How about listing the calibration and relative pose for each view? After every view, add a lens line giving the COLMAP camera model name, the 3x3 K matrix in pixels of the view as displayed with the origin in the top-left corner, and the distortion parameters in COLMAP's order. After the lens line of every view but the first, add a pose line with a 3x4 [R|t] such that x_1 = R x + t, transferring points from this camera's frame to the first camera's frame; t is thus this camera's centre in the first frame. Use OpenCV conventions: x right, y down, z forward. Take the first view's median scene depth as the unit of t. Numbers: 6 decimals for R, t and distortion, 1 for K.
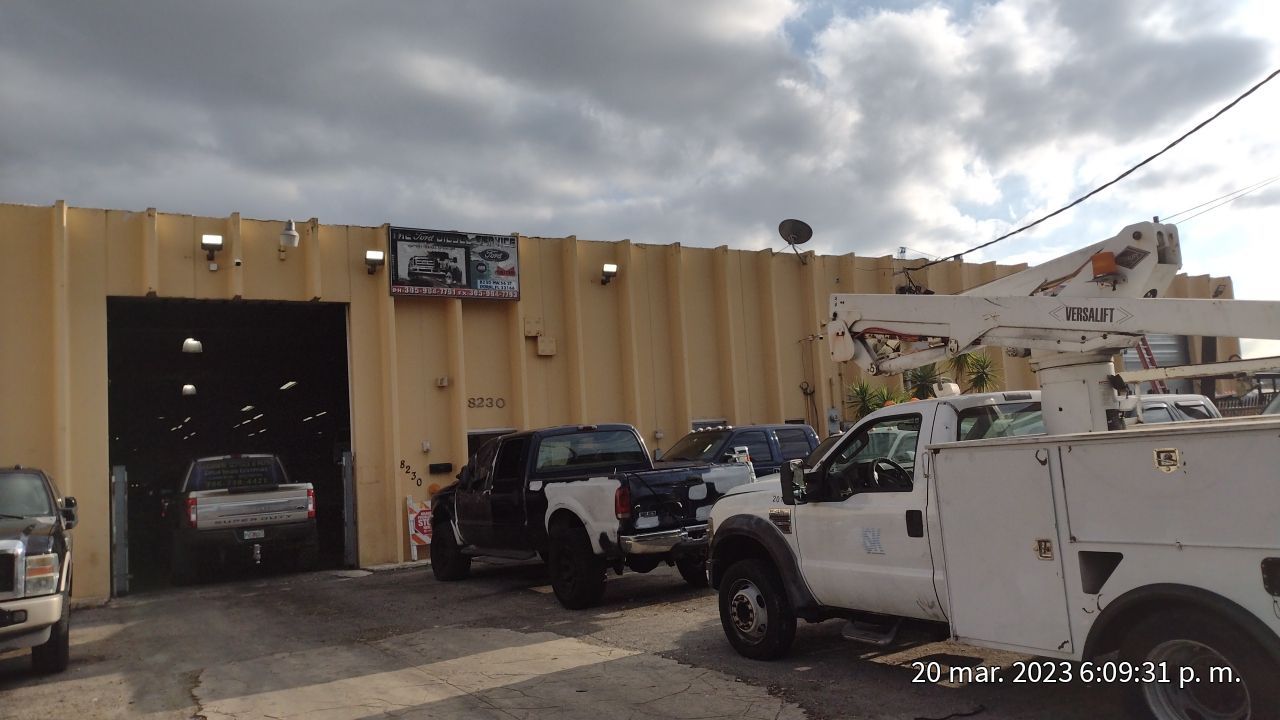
lens RADIAL K [[925.9, 0, 640.8], [0, 925.9, 353.3], [0, 0, 1]] dist [0.003657, 0.003090]
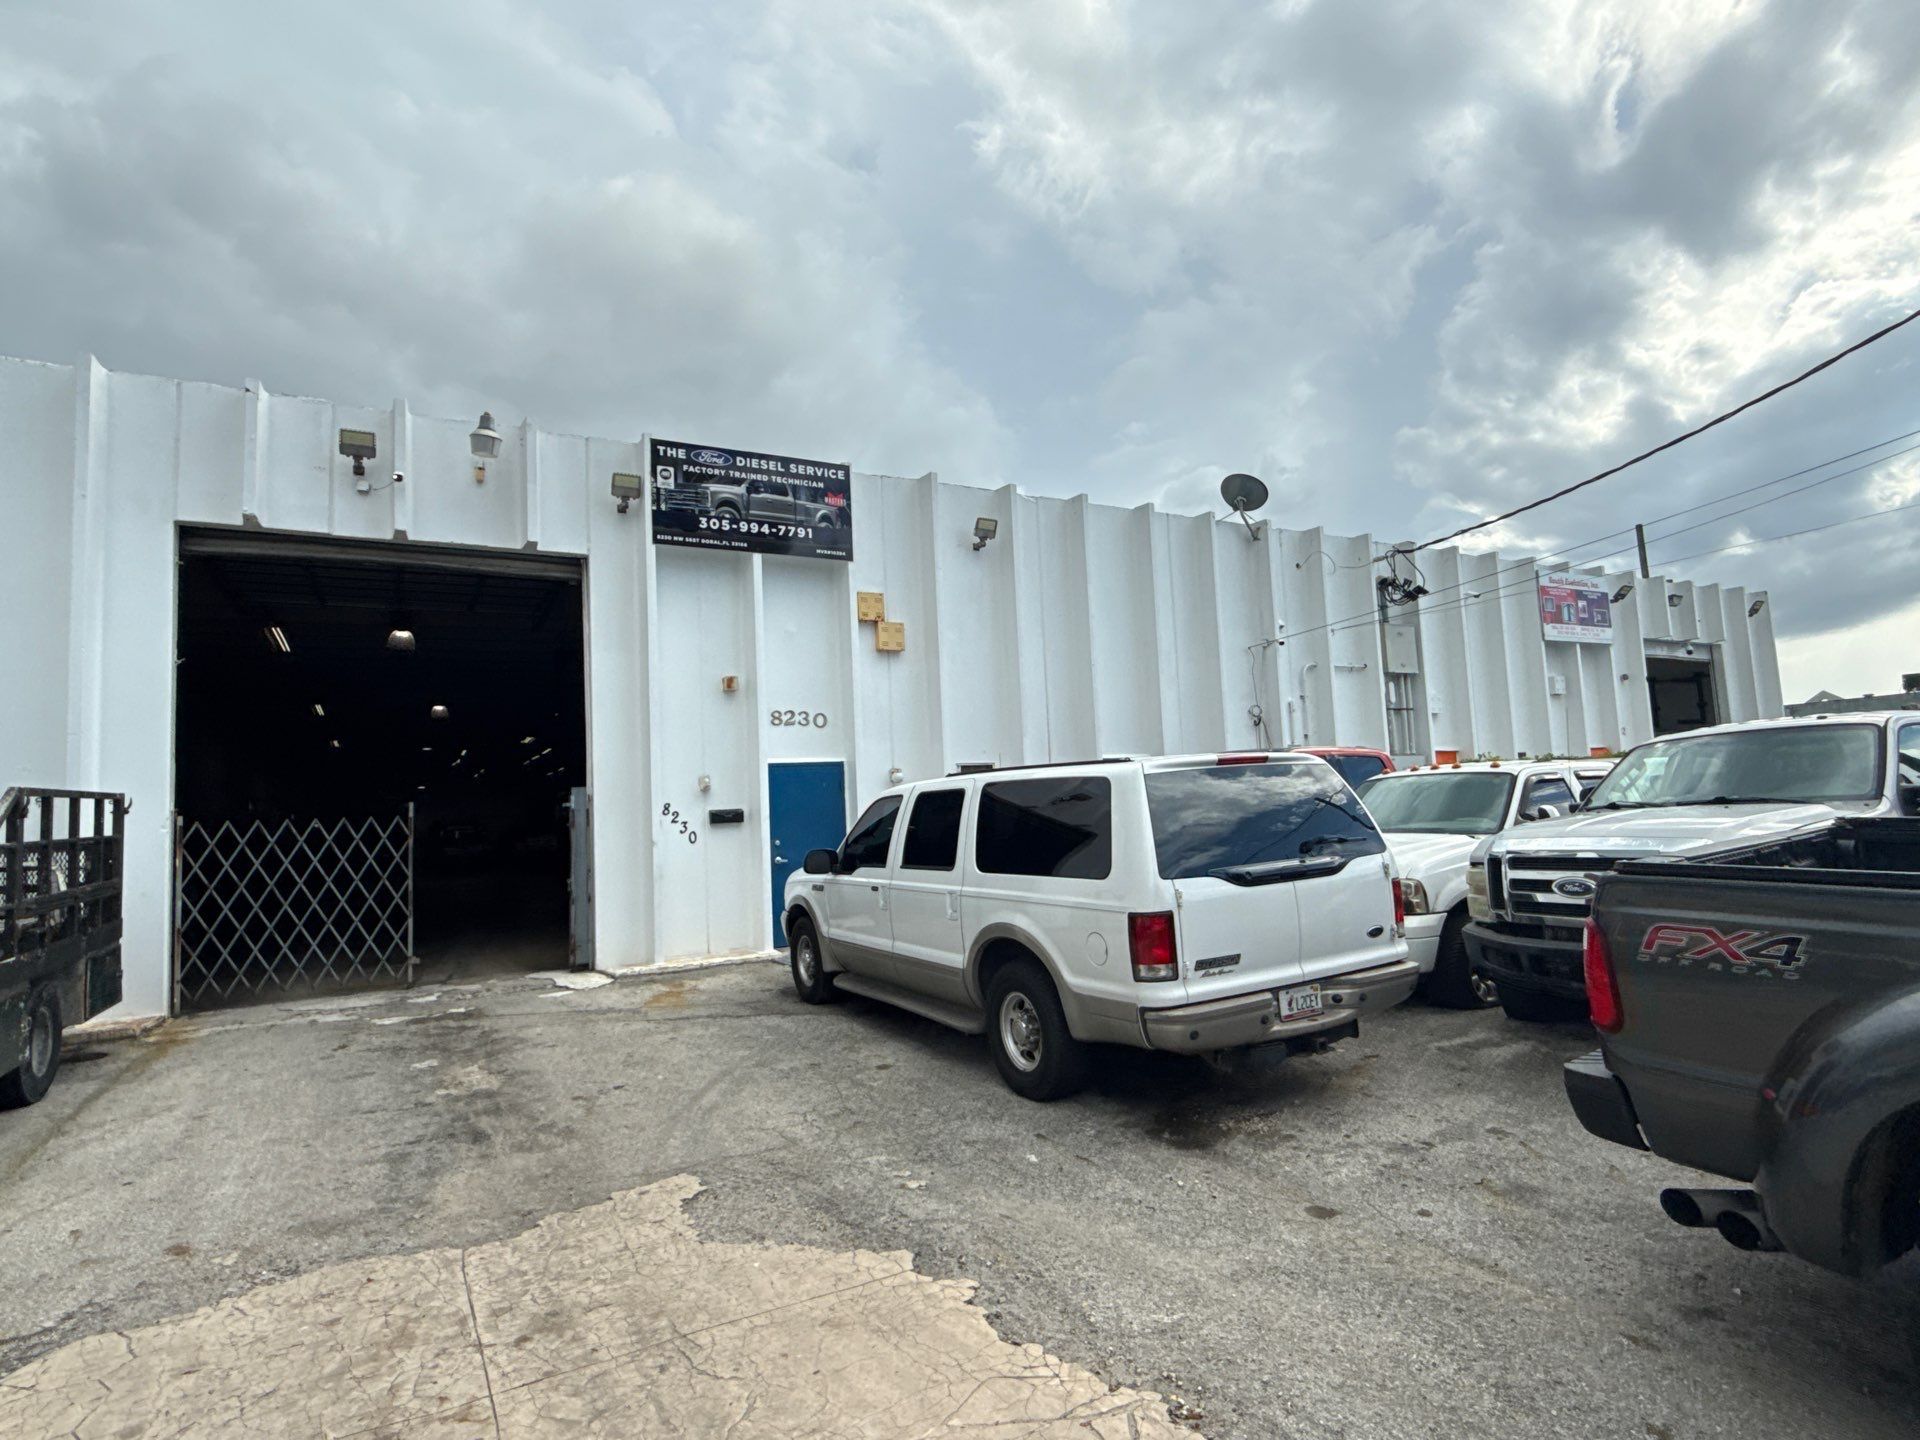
lens RADIAL K [[995.8, 0, 957.1], [0, 995.8, 730.8], [0, 0, 1]] dist [-0.003480, -0.000604]
pose [[0.999526, 0.021739, -0.021805, -0.040954], [-0.020990, 0.999202, 0.033982, 0.037227], [0.022526, -0.033508, 0.999185, 0.311631]]
